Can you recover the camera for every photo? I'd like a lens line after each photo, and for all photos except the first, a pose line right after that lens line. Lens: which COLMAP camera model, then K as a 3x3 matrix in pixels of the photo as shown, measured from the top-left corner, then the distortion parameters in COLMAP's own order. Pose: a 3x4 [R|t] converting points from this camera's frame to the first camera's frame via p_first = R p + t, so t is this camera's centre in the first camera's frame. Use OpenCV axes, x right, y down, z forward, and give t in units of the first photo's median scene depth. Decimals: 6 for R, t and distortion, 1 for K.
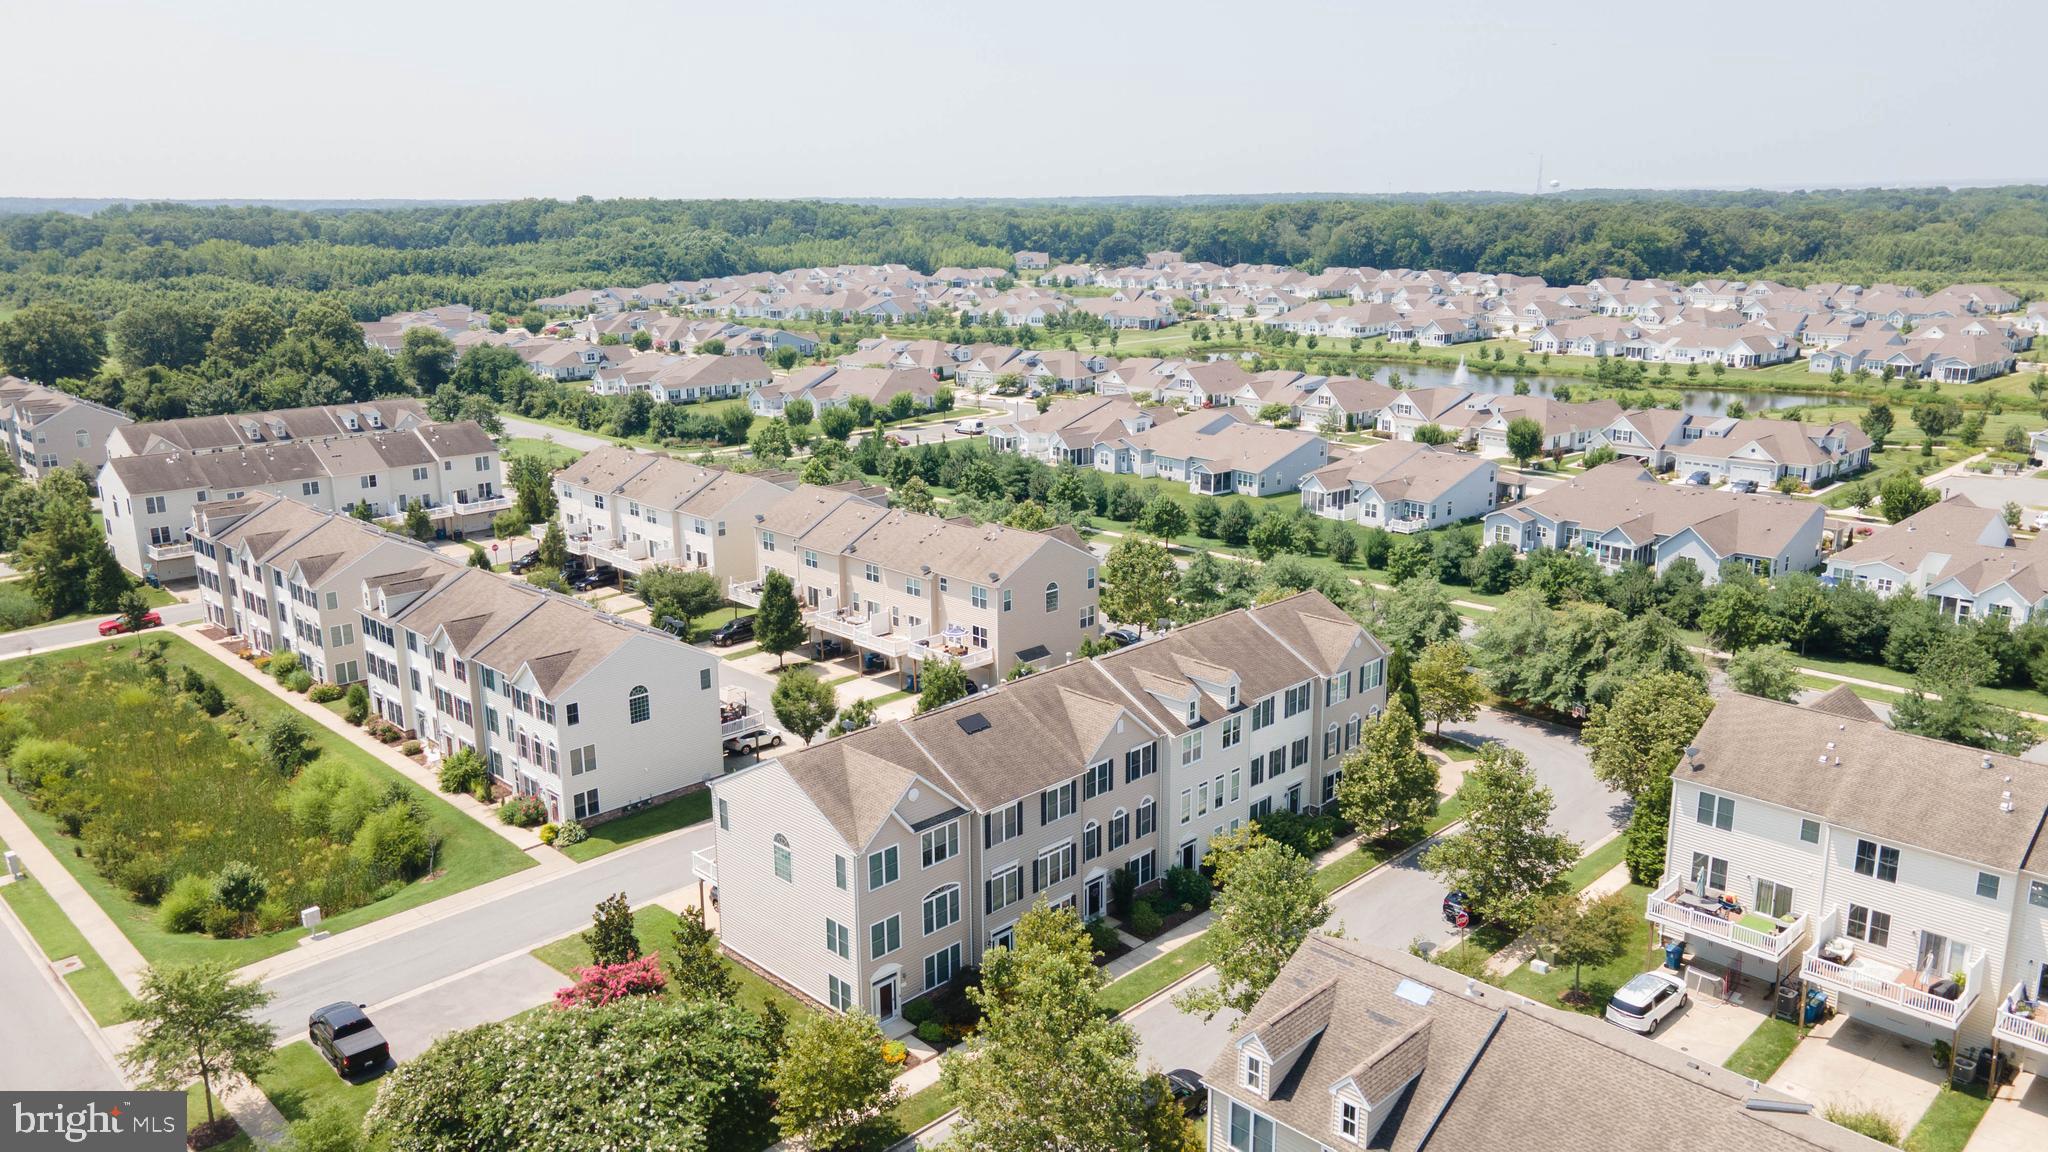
lens RADIAL K [[1482.3, 0, 1020.4], [0, 1482.3, 568.5], [0, 0, 1]] dist [0.025961, 0.035002]
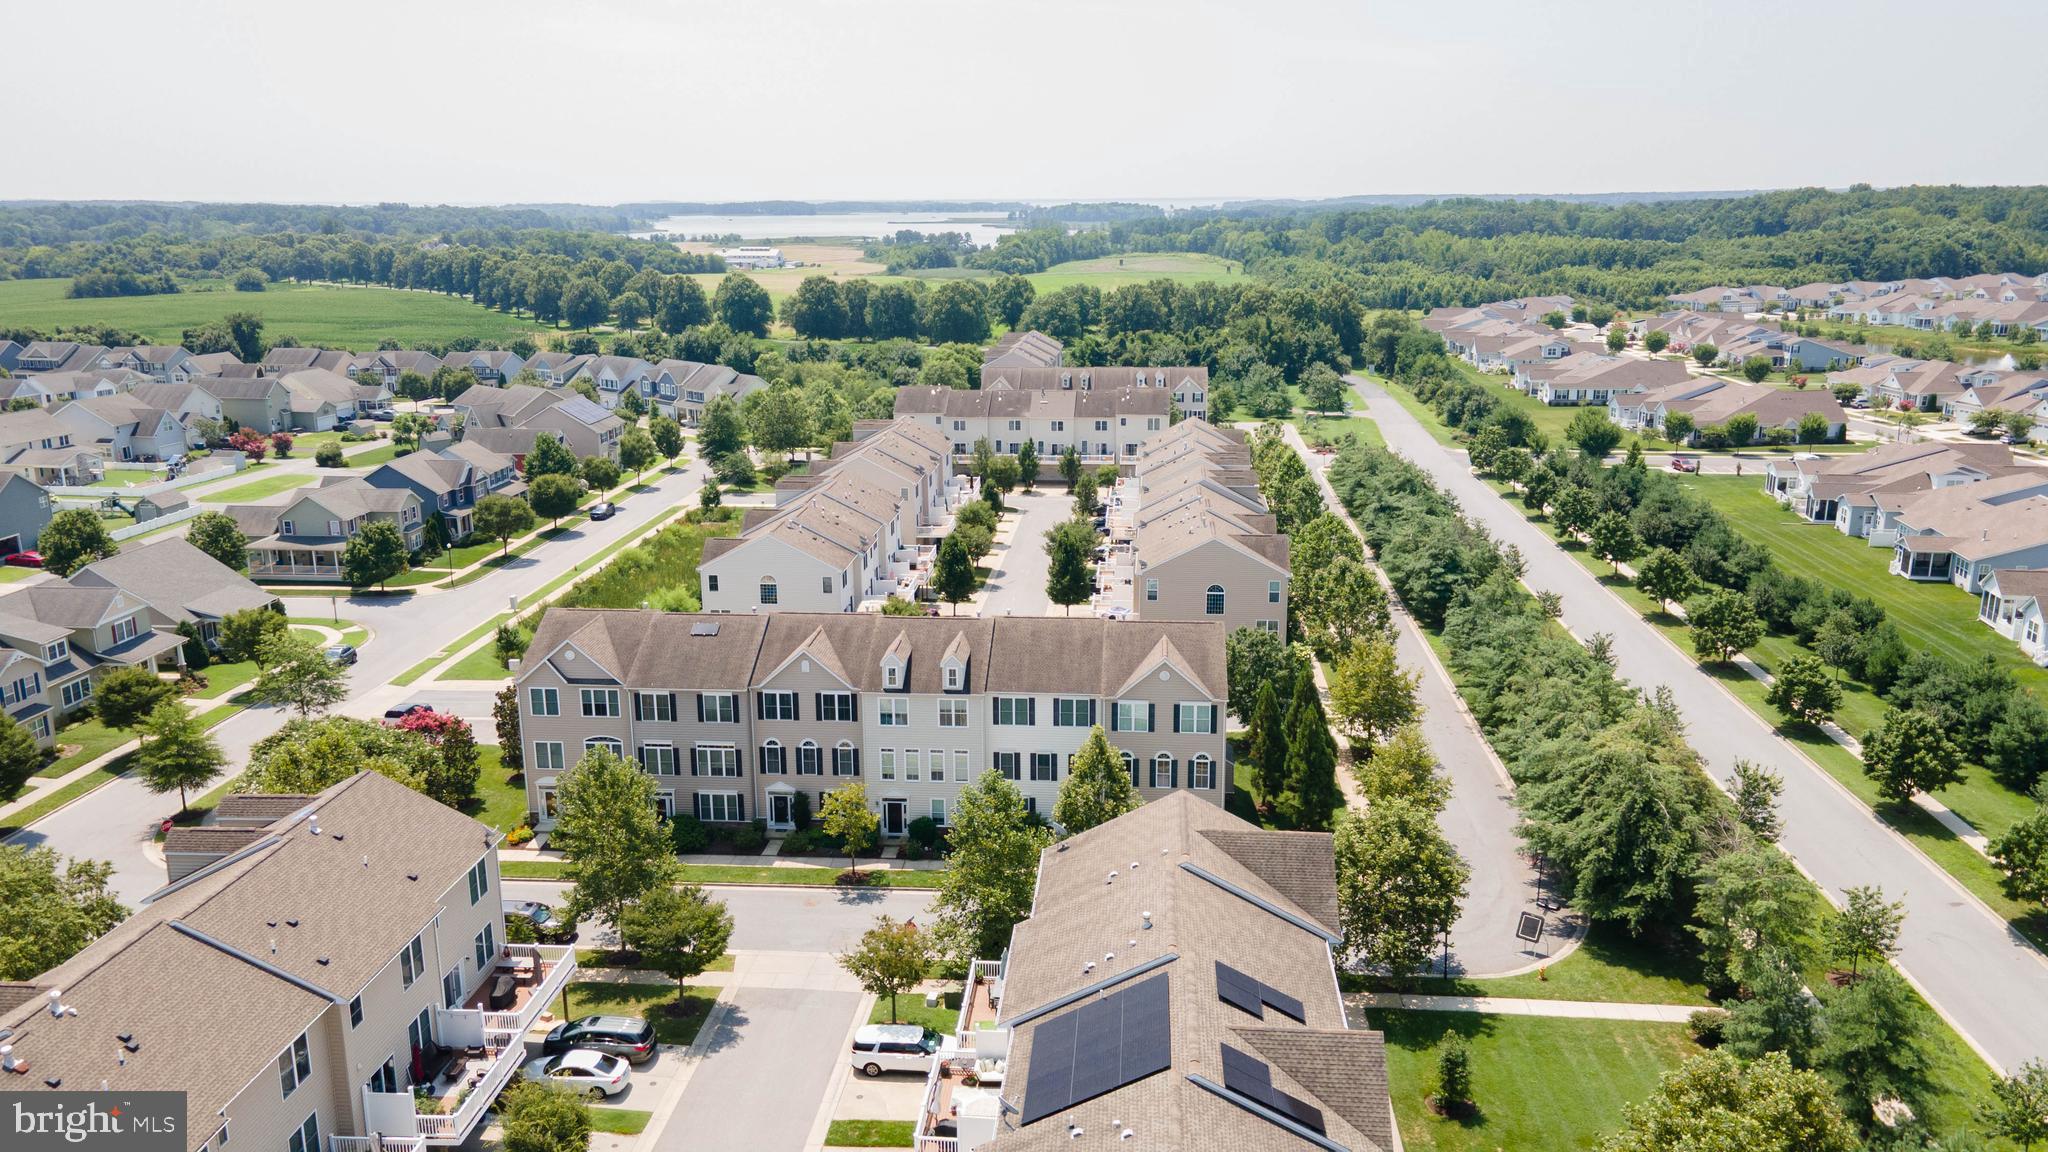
lens RADIAL K [[1482.3, 0, 1026.7], [0, 1482.3, 577.3], [0, 0, 1]] dist [0.025961, 0.035002]
pose [[0.651860, 0.192333, -0.733544, 0.867412], [-0.184091, 0.978503, 0.092968, -0.084059], [0.735655, 0.074437, 0.673253, 0.312119]]
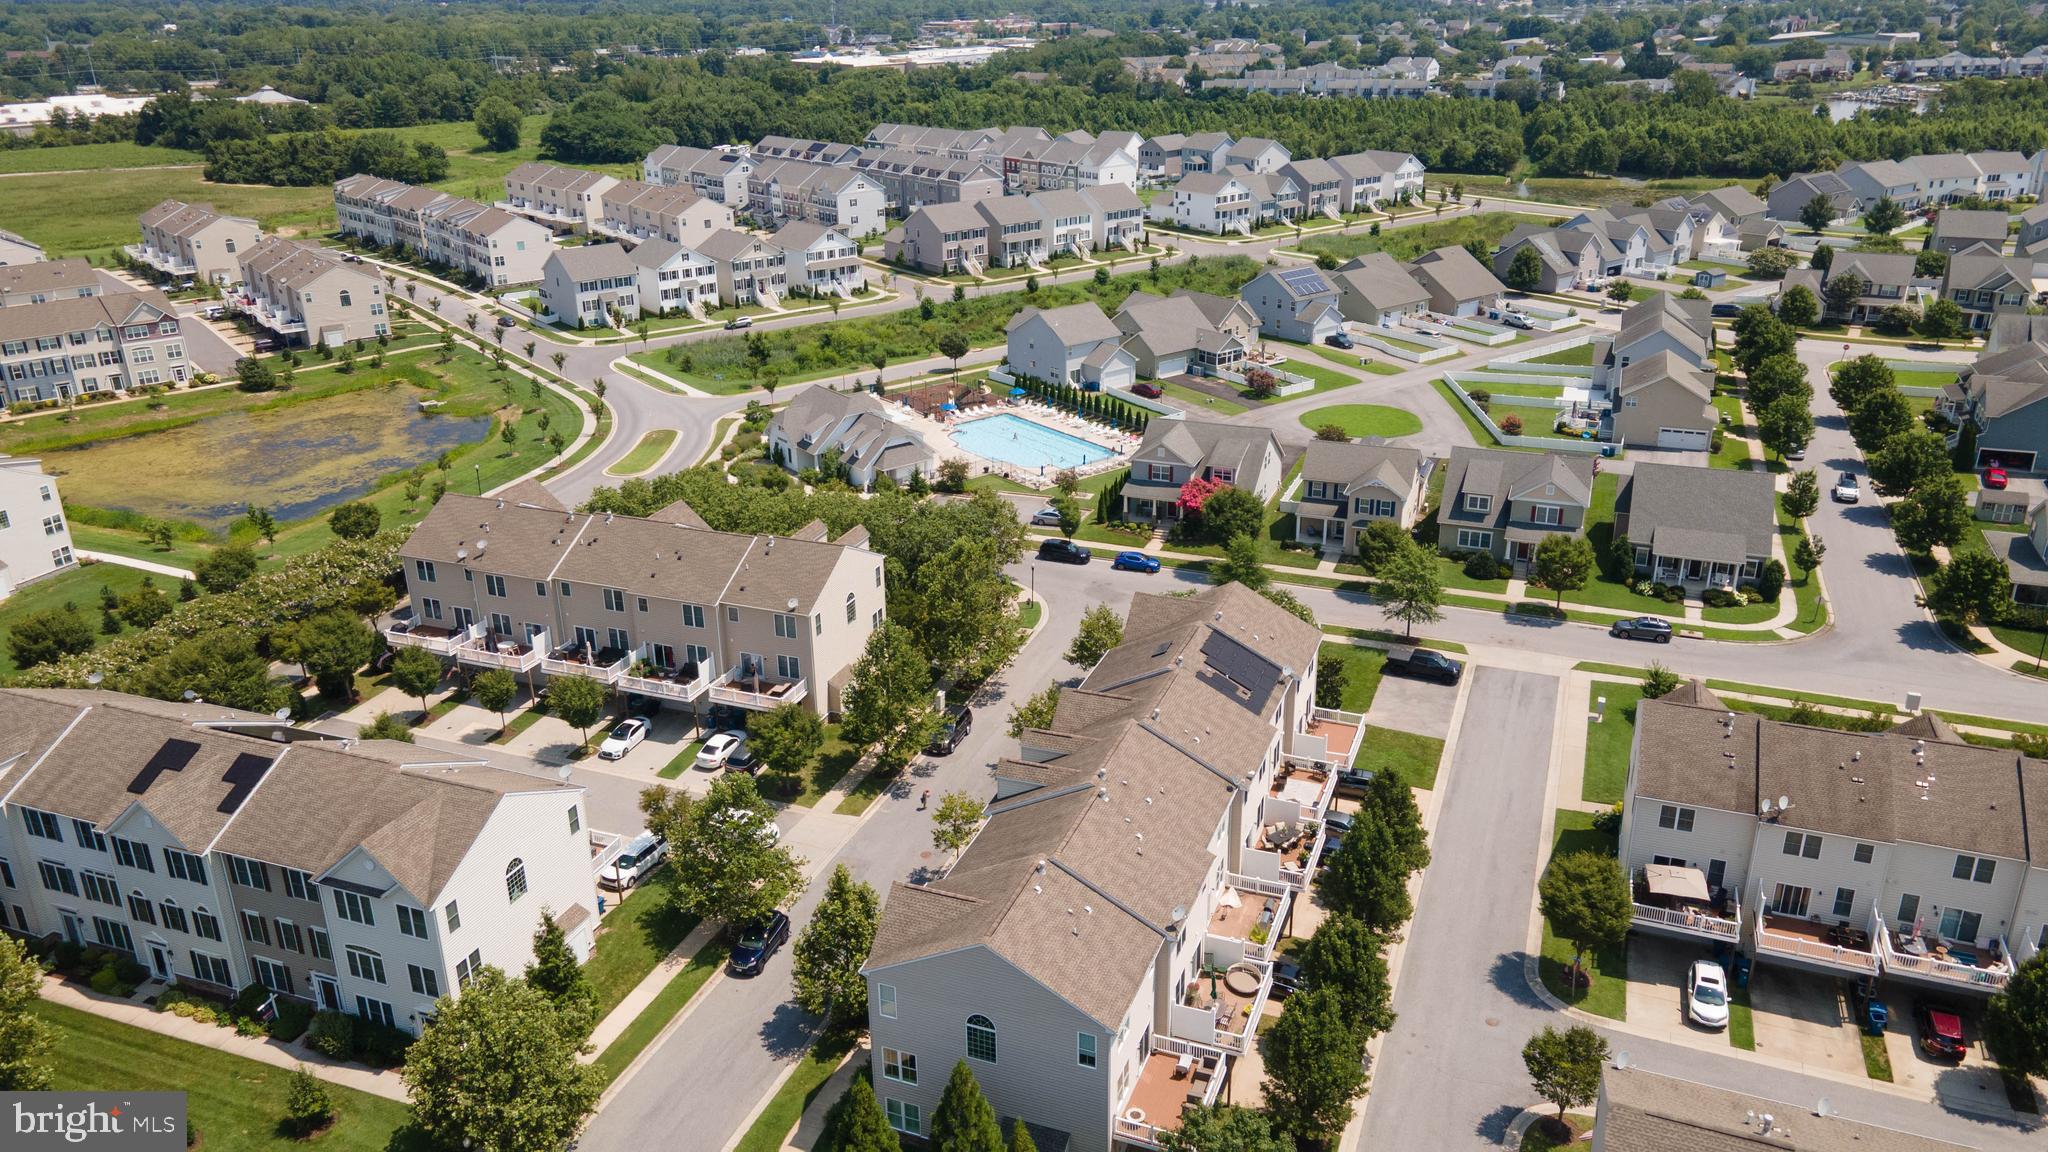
lens RADIAL K [[1482.3, 0, 1027.9], [0, 1482.3, 582.3], [0, 0, 1]] dist [0.025961, 0.035002]
pose [[-0.910960, 0.178244, -0.371997, 0.428264], [-0.078350, 0.810636, 0.580285, -0.534194], [0.404986, 0.557762, -0.724491, 1.520147]]
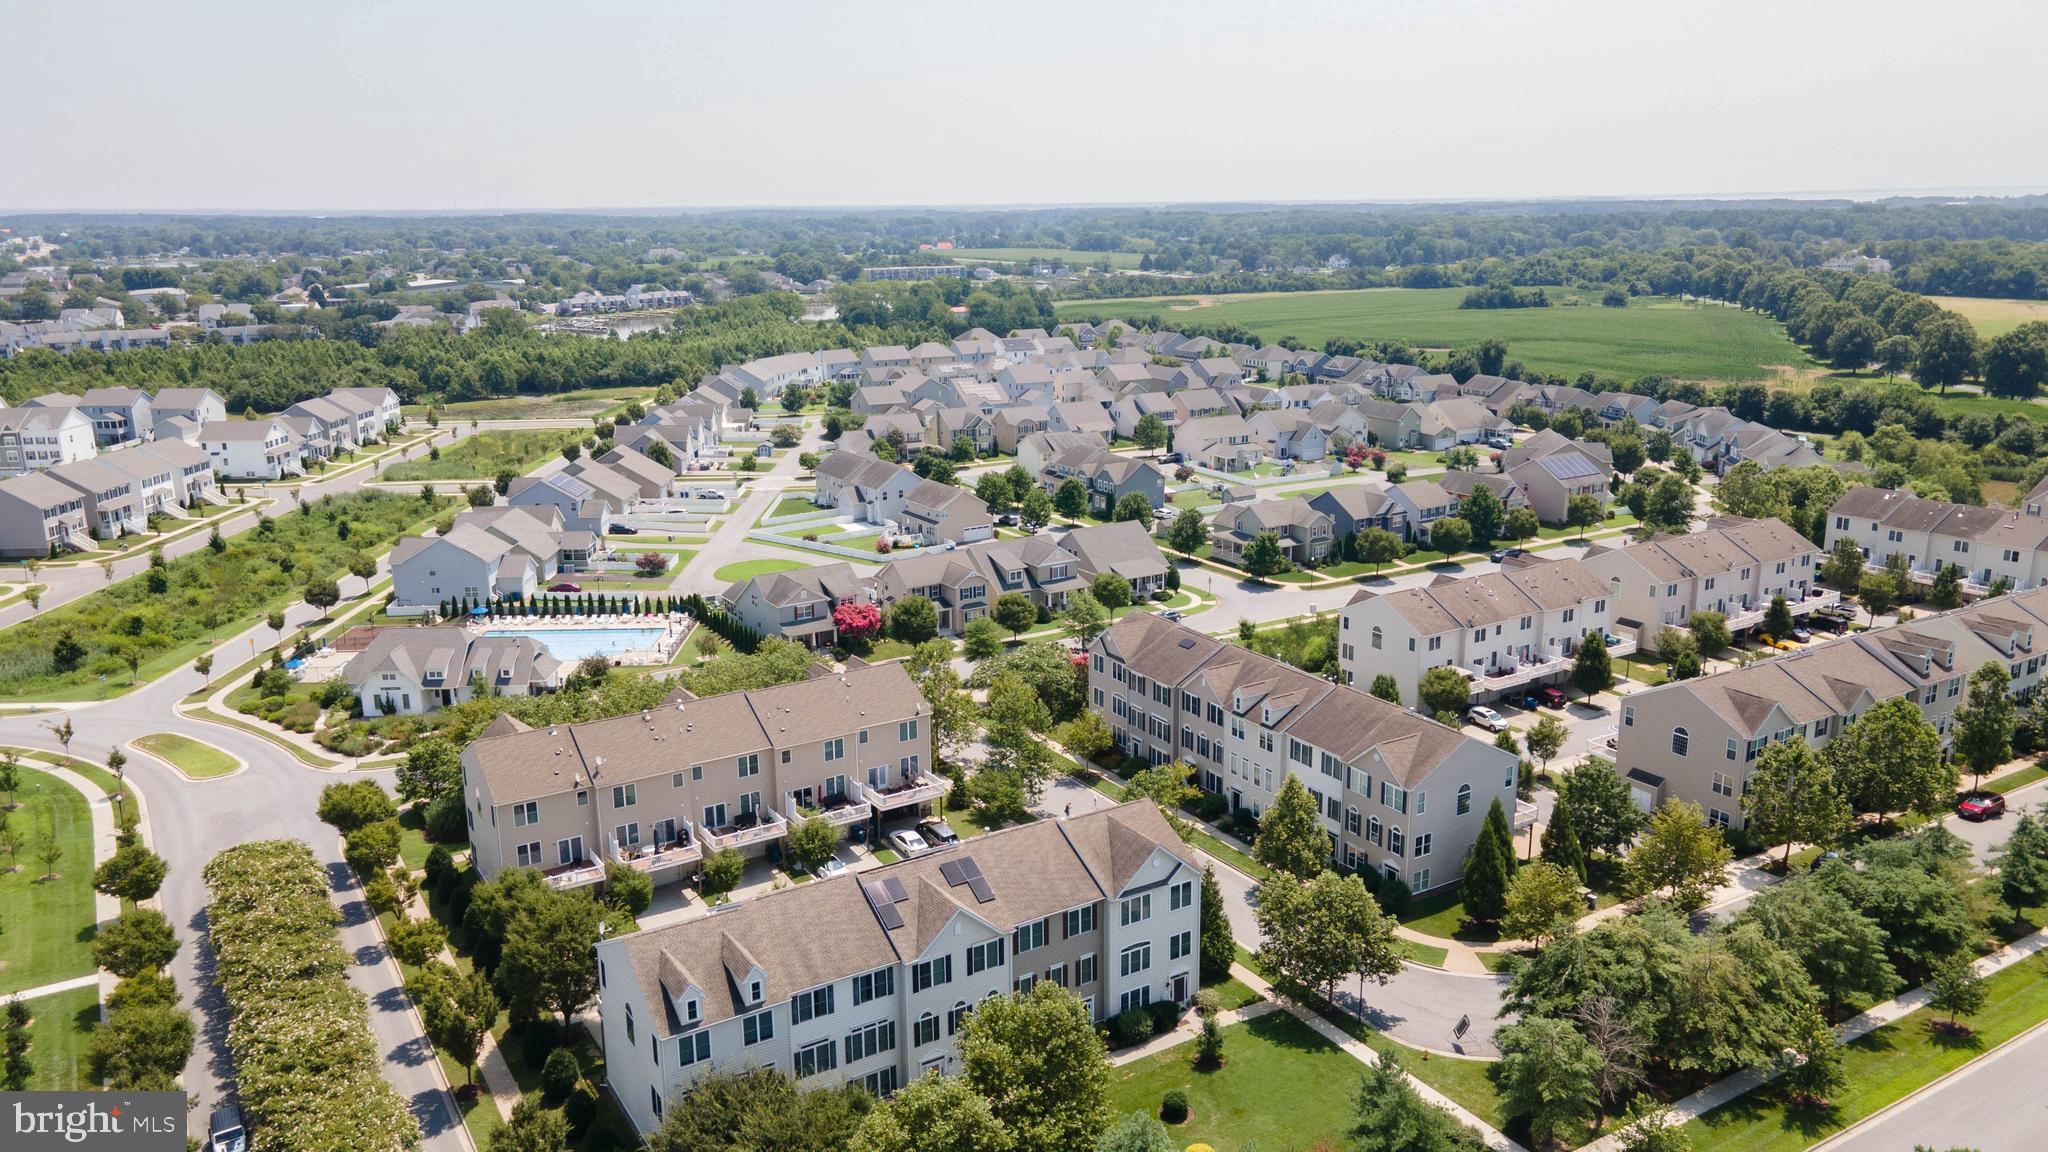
lens RADIAL K [[1482.3, 0, 1024.7], [0, 1482.3, 577.8], [0, 0, 1]] dist [0.025961, 0.035002]
pose [[-0.218206, 0.250906, -0.943097, 1.433086], [-0.225457, 0.927281, 0.298862, -0.393198], [0.949503, 0.277842, -0.145770, 0.888597]]
